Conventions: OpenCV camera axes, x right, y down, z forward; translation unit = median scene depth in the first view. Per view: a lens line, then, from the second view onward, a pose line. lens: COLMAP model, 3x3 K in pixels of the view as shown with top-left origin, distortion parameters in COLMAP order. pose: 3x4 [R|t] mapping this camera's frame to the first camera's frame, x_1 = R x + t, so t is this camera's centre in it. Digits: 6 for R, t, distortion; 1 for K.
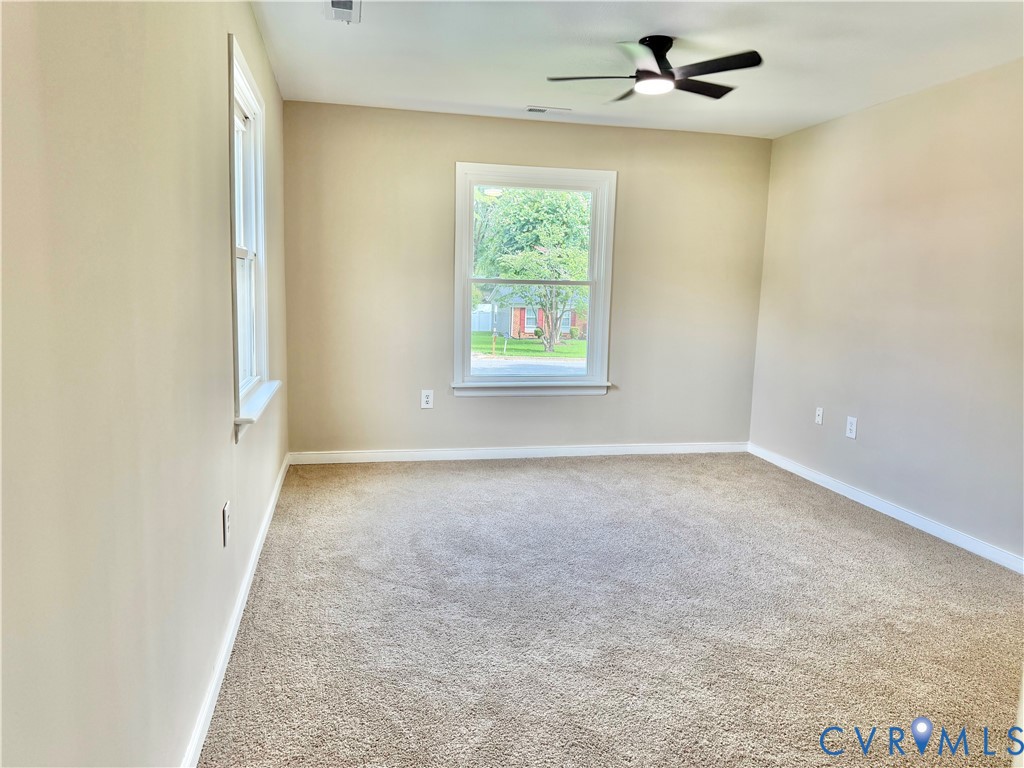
lens RADIAL K [[721.6, 0, 509.4], [0, 721.6, 384.2], [0, 0, 1]] dist [0.054864, -0.061031]
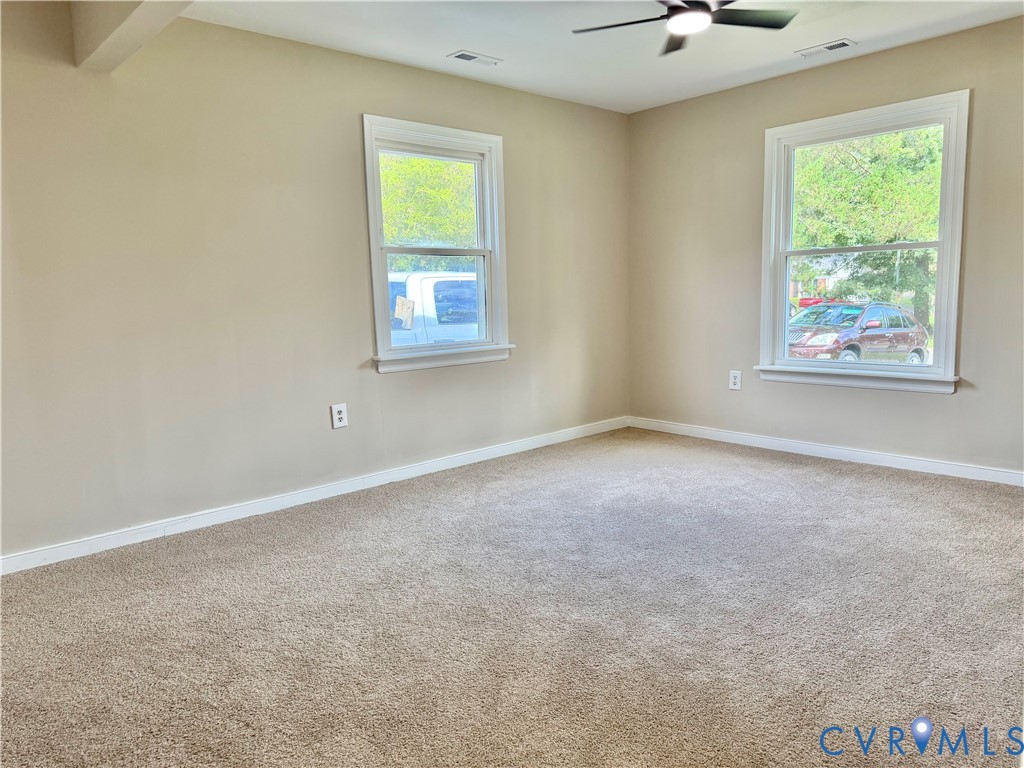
lens RADIAL K [[721.6, 0, 508.8], [0, 721.6, 383.4], [0, 0, 1]] dist [0.054864, -0.061031]
pose [[0.482387, 0.069016, -0.873235, 0.631555], [-0.082978, 0.996009, 0.032881, 0.019519], [0.872019, 0.056598, 0.486188, 0.277579]]
